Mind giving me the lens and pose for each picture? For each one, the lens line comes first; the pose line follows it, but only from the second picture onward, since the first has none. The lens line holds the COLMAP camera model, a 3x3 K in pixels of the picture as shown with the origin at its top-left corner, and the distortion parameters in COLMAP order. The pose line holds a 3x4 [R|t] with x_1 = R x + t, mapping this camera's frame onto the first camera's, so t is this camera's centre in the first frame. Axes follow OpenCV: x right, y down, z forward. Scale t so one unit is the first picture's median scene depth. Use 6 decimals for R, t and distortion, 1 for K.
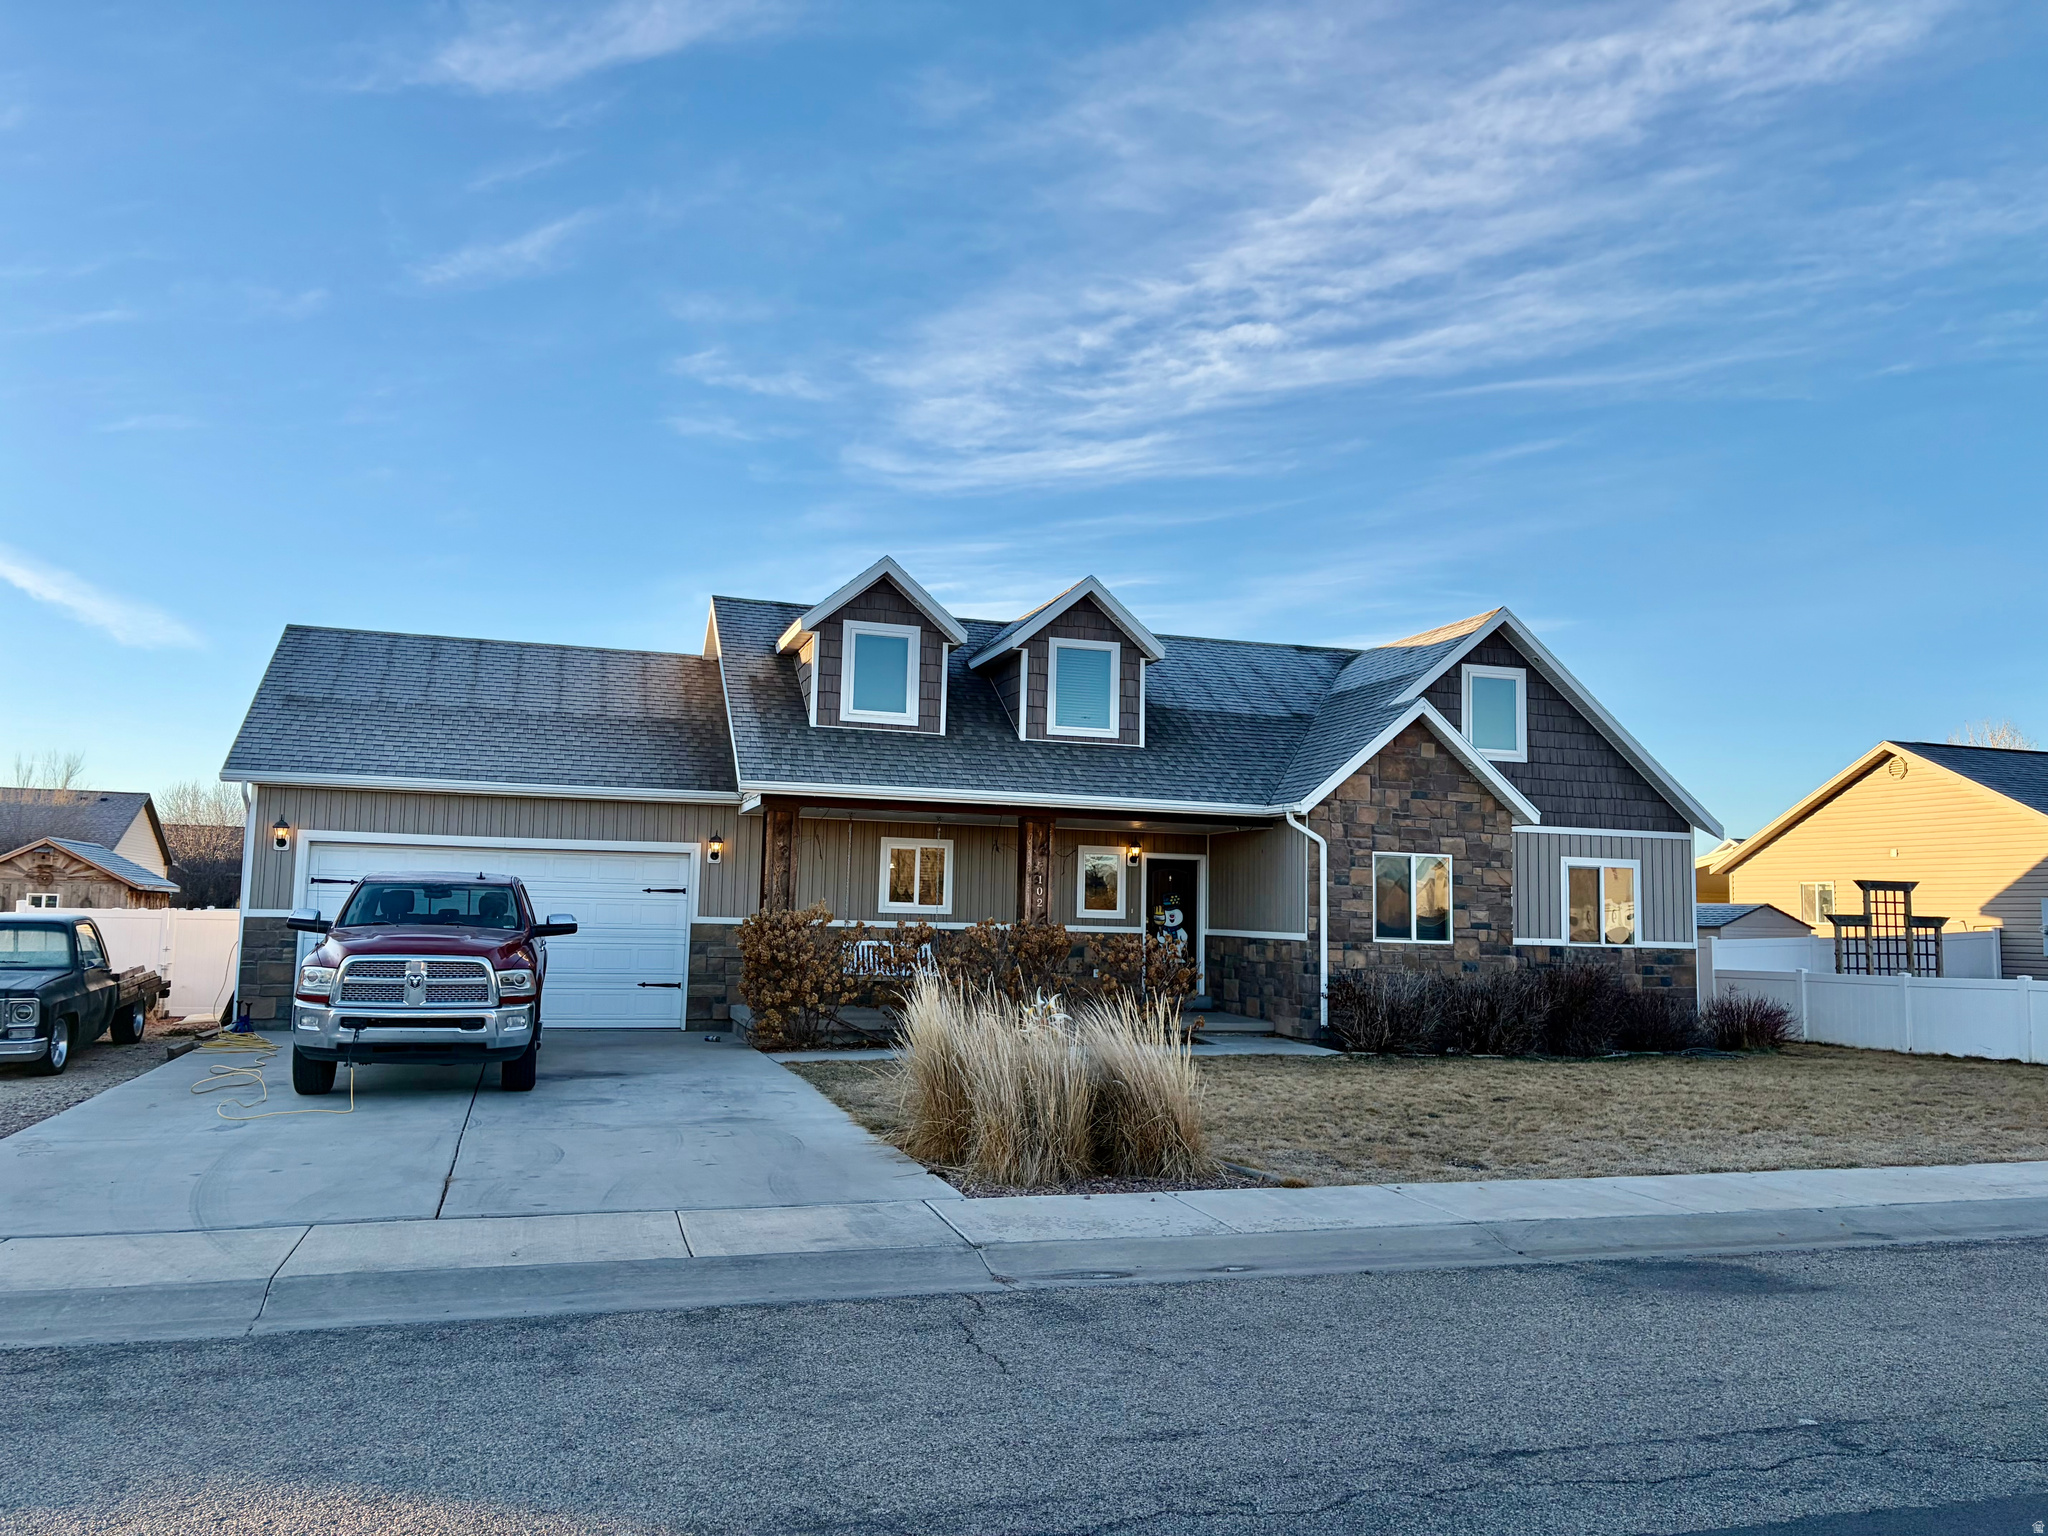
lens RADIAL K [[1561.1, 0, 1025.5], [0, 1561.1, 809.3], [0, 0, 1]] dist [0.065552, -0.055424]
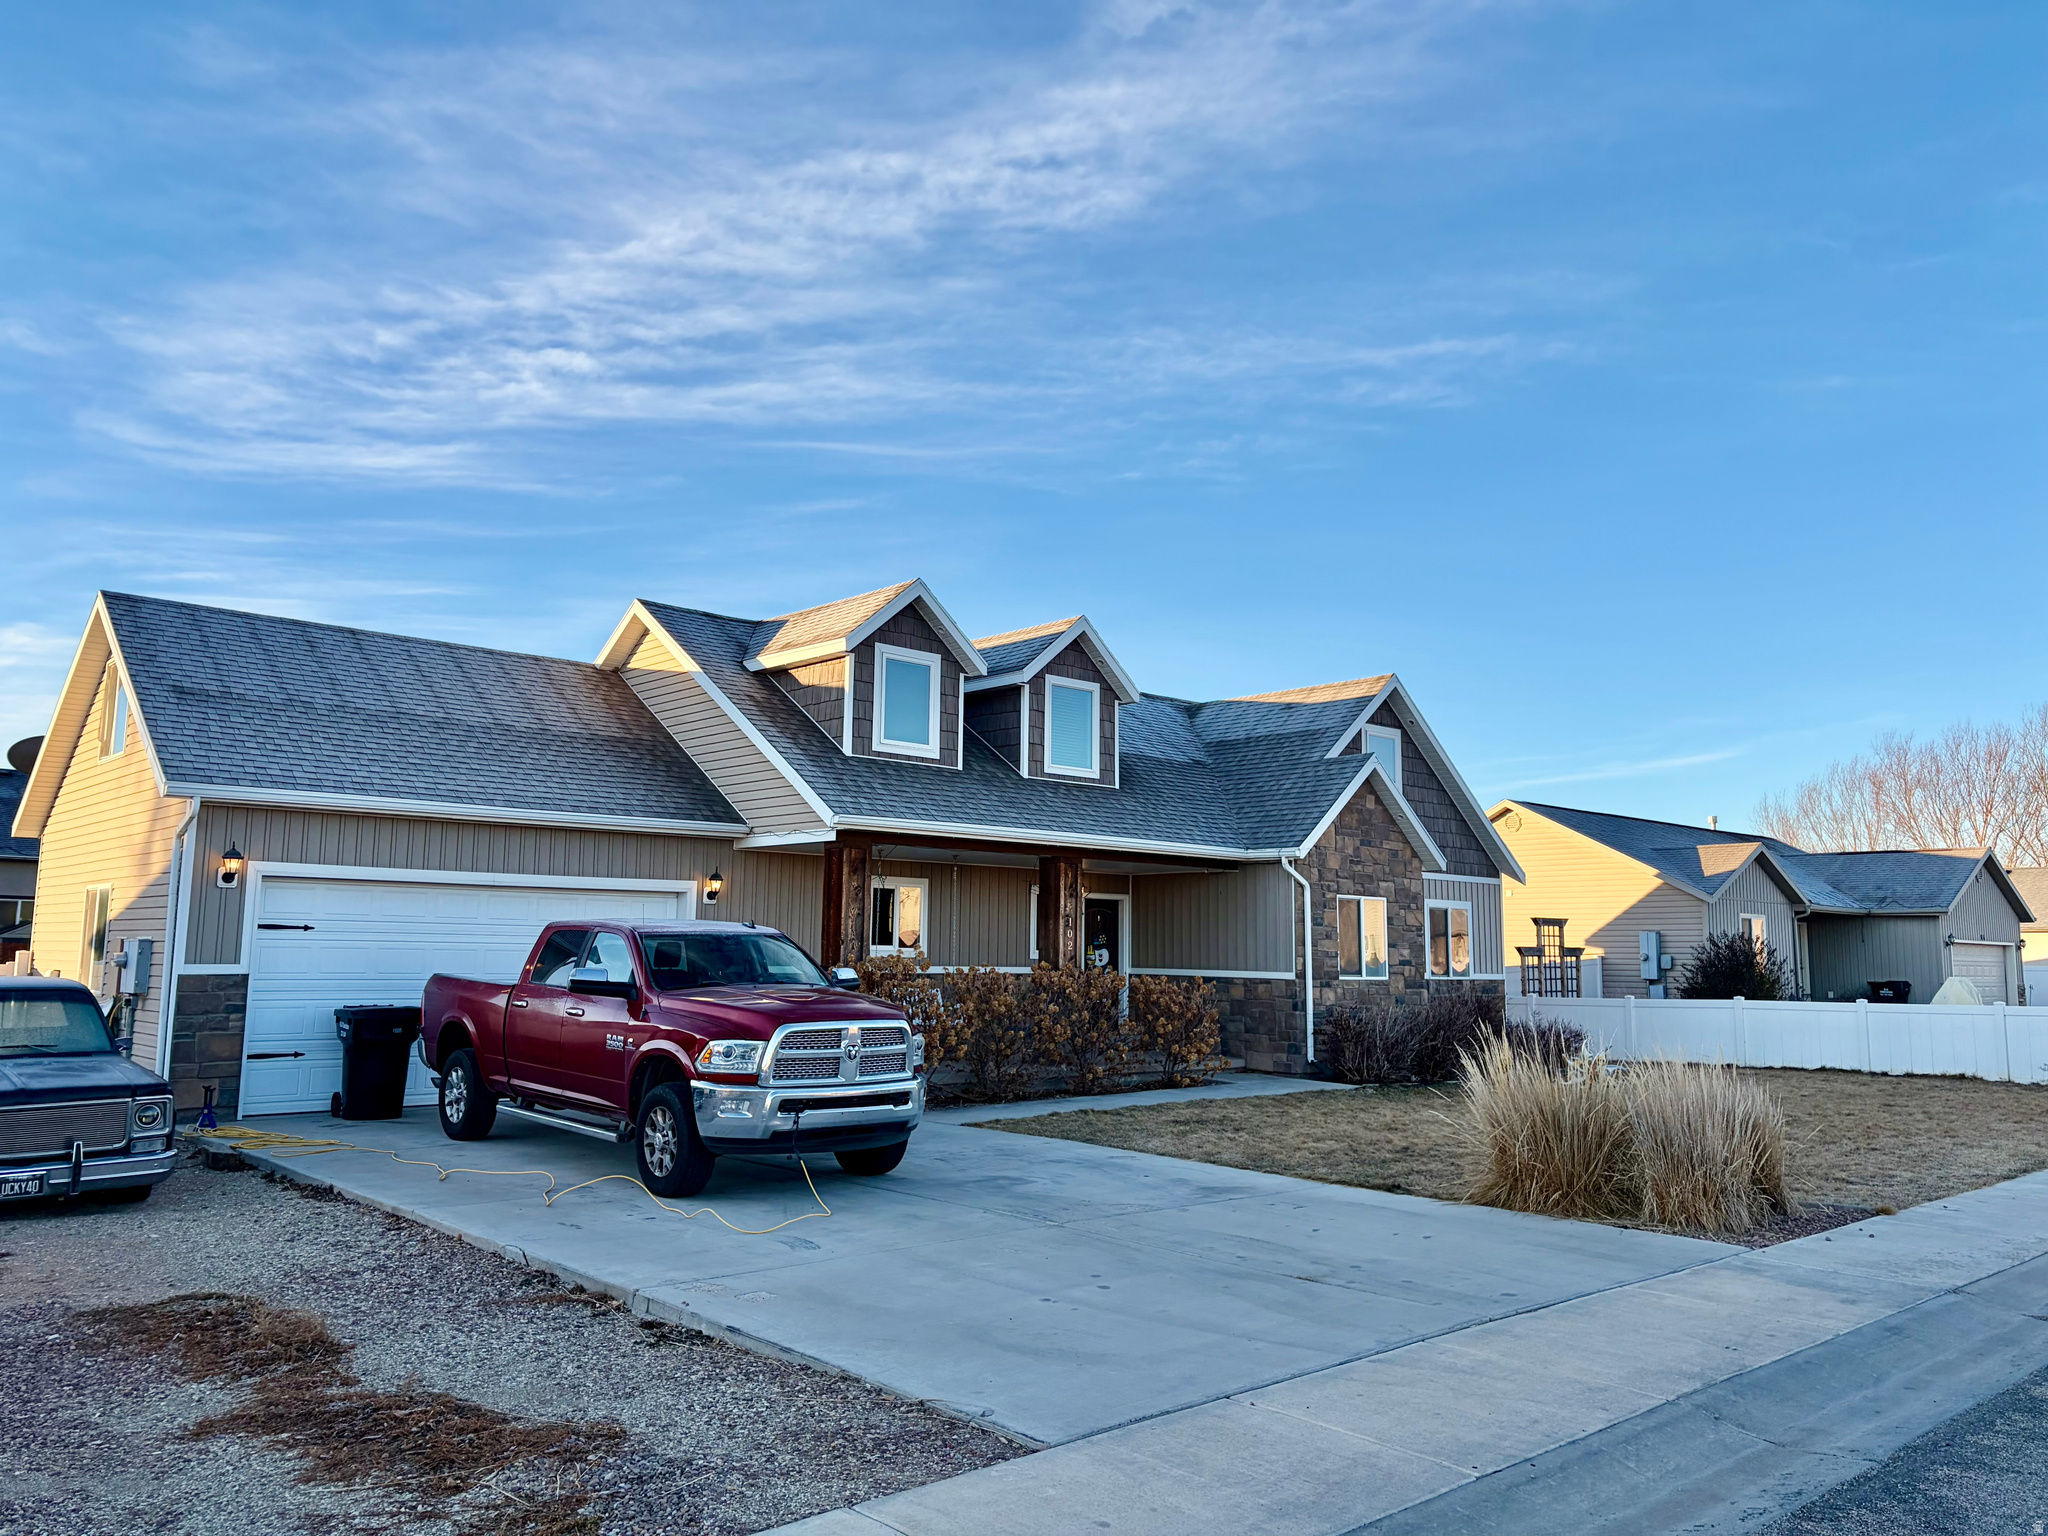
lens RADIAL K [[1543.9, 0, 1047.7], [0, 1543.9, 774.4], [0, 0, 1]] dist [0.041227, -0.004627]
pose [[0.904481, 0.038274, 0.424793, -0.404690], [-0.020838, 0.998742, -0.045618, -0.002755], [-0.426005, 0.032409, 0.904140, 0.123049]]
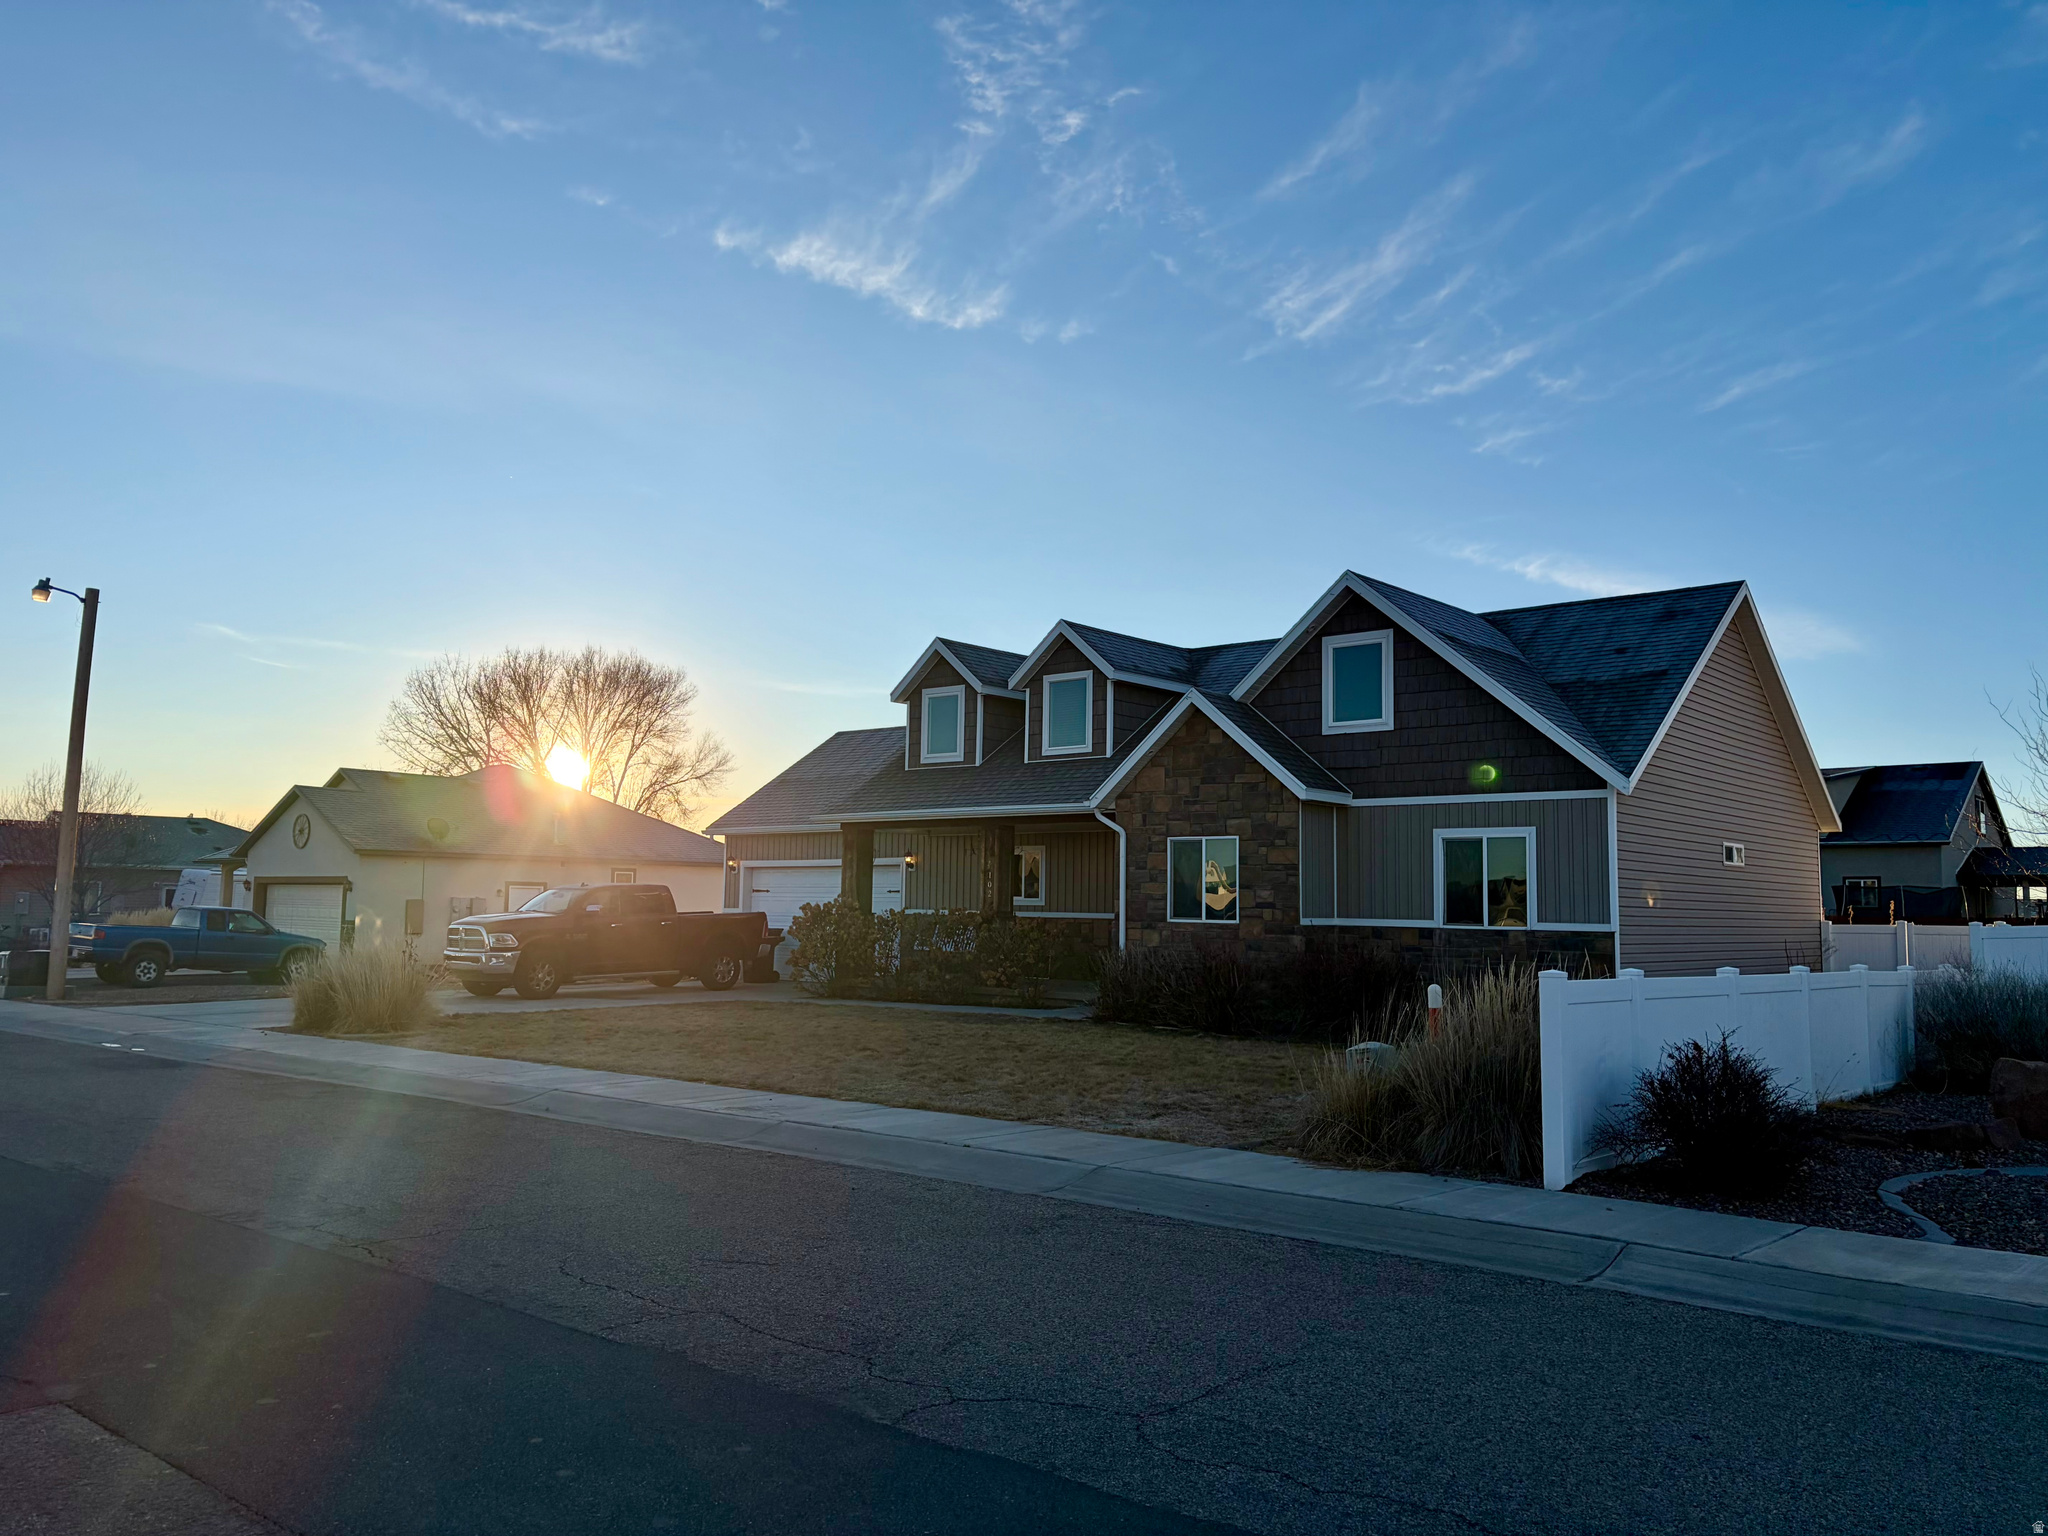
lens RADIAL K [[1611.4, 0, 1025.4], [0, 1611.4, 803.6], [0, 0, 1]] dist [0.183315, -0.062385]
pose [[0.515203, -0.073816, -0.853883, 1.100877], [0.055734, 0.997061, -0.052565, 0.055810], [0.855254, -0.020509, 0.517803, 0.341532]]
